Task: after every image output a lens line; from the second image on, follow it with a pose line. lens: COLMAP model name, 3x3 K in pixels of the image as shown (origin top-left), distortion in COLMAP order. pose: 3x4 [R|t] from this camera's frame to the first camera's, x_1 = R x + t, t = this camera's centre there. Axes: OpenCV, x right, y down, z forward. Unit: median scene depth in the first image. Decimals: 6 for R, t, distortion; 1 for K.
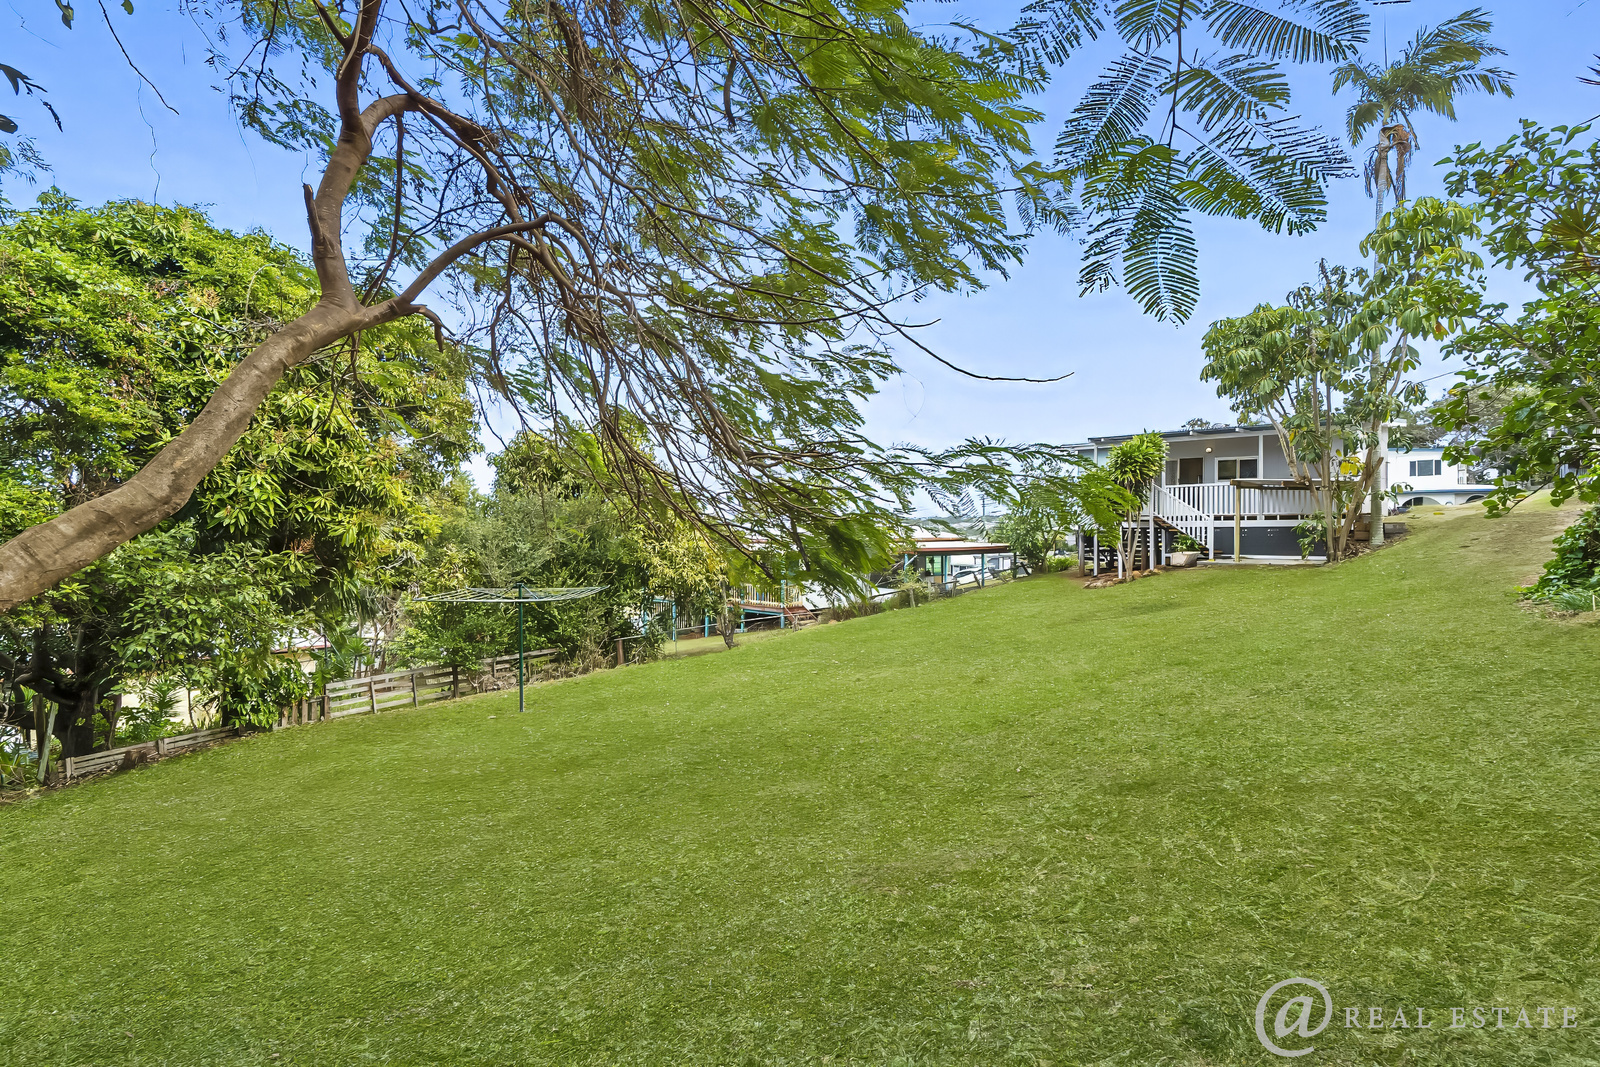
lens RADIAL K [[727.0, 0, 797.9], [0, 727.0, 534.5], [0, 0, 1]] dist [-0.006023, -0.000701]
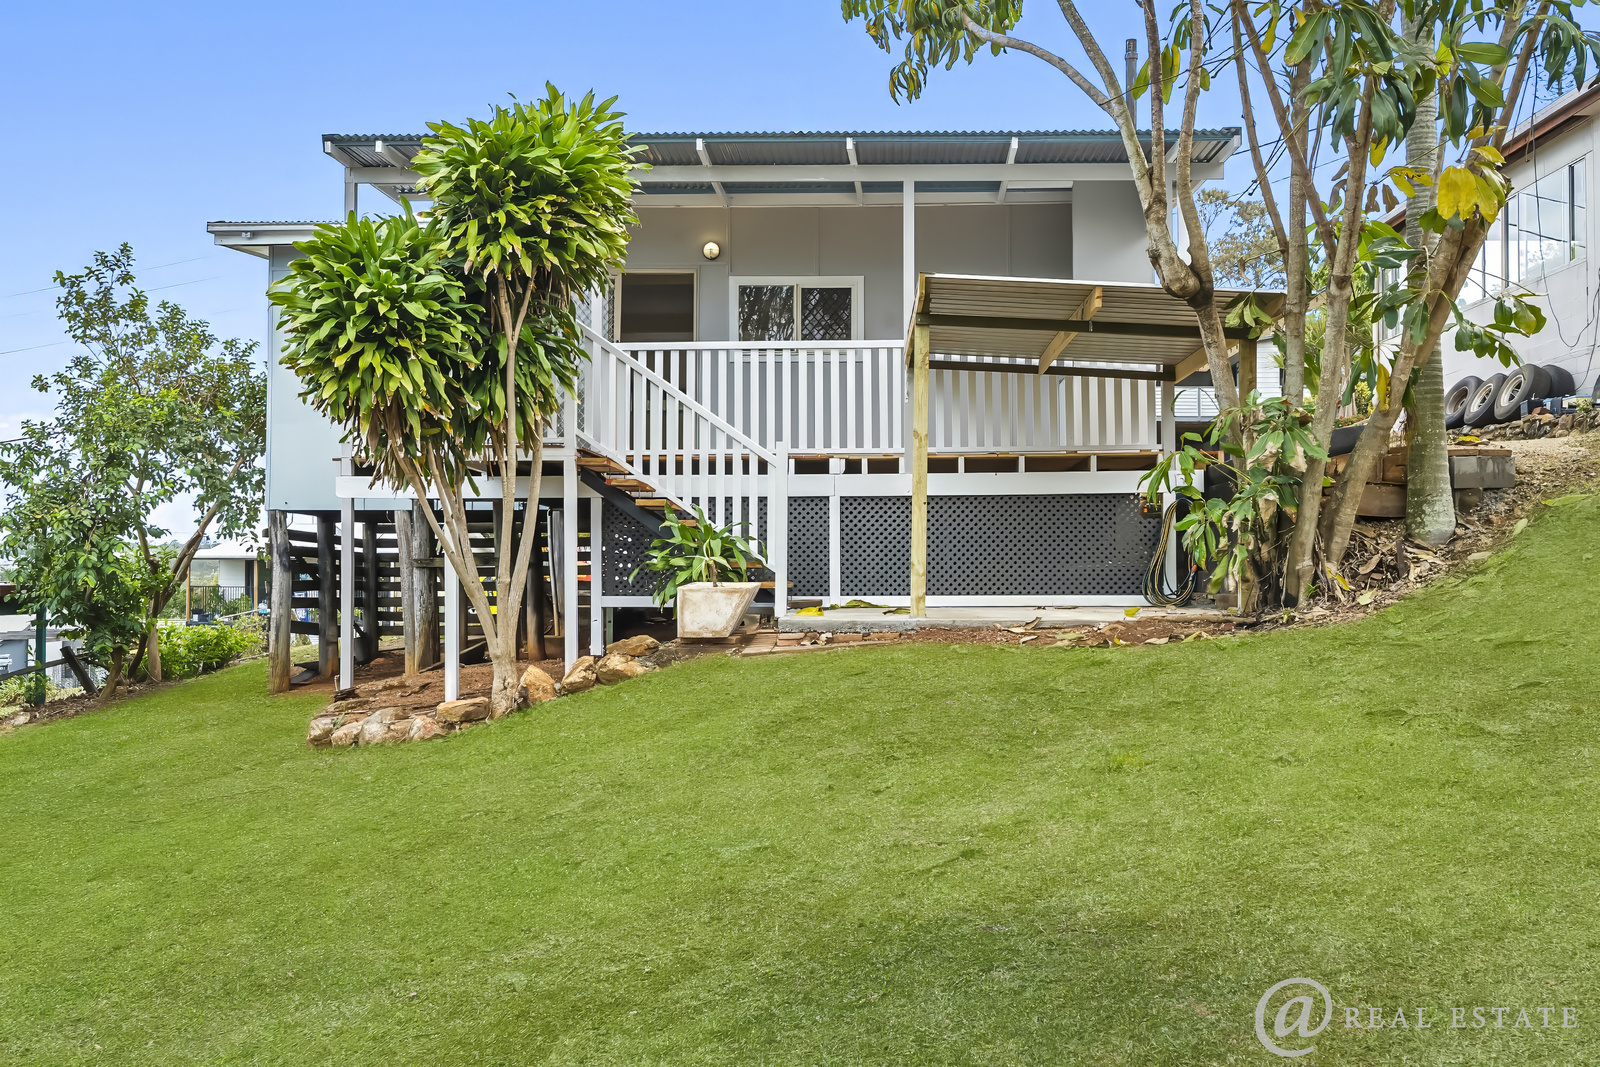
lens RADIAL K [[1641.1, 0, 798.8], [0, 1641.1, 536.5], [0, 0, 1]] dist [0.009477, 0.000000]
pose [[0.768178, 0.012606, 0.640112, 0.186434], [0.005884, 0.999625, -0.026748, 0.021405], [-0.640209, 0.024313, 0.767816, 0.520973]]
